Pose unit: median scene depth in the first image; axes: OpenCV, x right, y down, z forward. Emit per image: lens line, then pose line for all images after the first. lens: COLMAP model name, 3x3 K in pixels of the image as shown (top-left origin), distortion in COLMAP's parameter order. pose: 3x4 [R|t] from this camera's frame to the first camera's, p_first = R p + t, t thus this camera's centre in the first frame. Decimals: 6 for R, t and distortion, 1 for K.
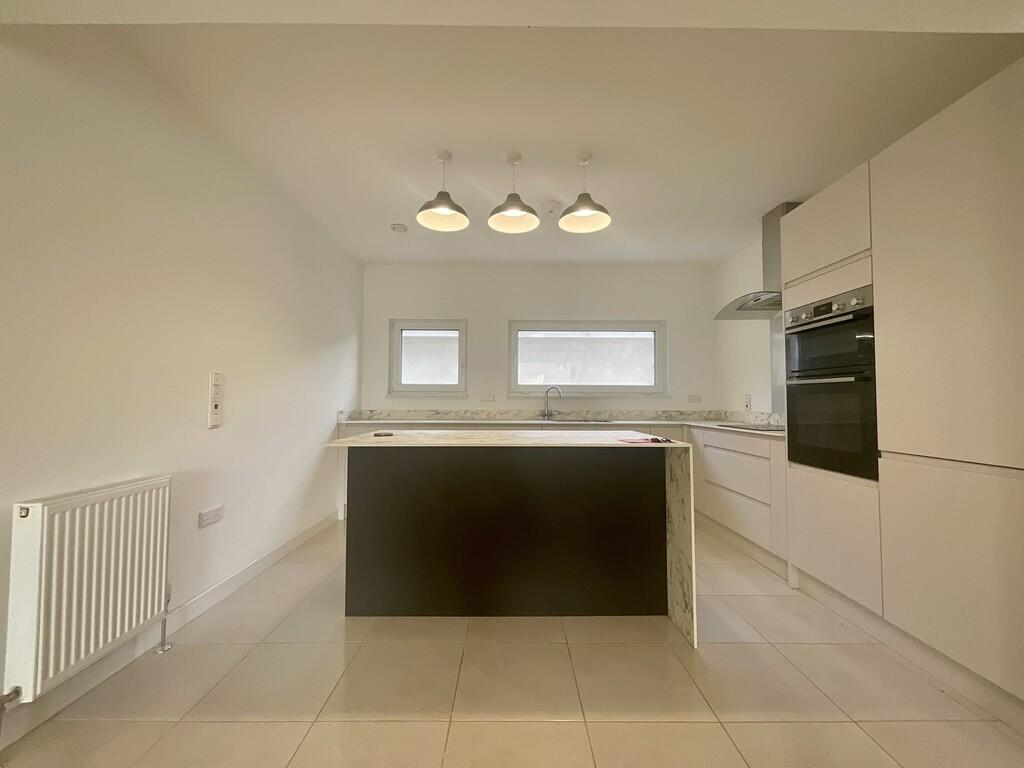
lens RADIAL K [[416.5, 0, 512.0], [0, 416.5, 384.0], [0, 0, 1]] dist [0.001275, 0.000173]
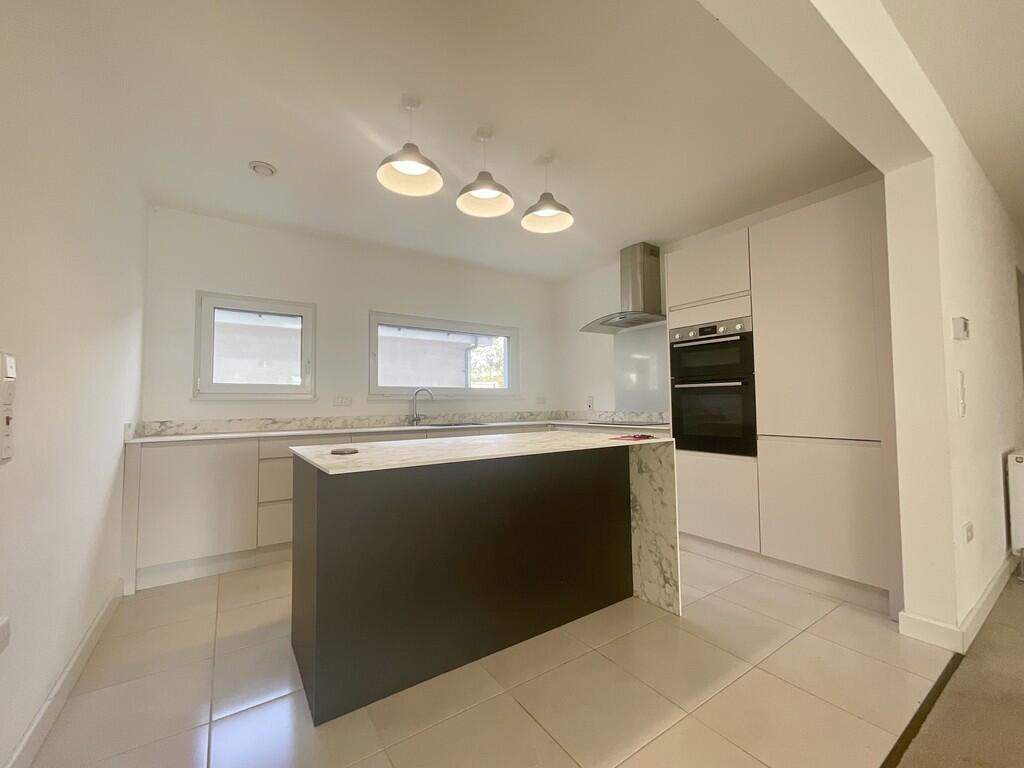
lens RADIAL K [[415.8, 0, 512.0], [0, 415.8, 384.0], [0, 0, 1]] dist [0.000543, 0.000047]
pose [[0.831083, 0.014611, 0.555956, -0.251470], [-0.008863, 0.999876, -0.013030, 0.006298], [-0.556077, 0.005901, 0.831110, 0.128405]]
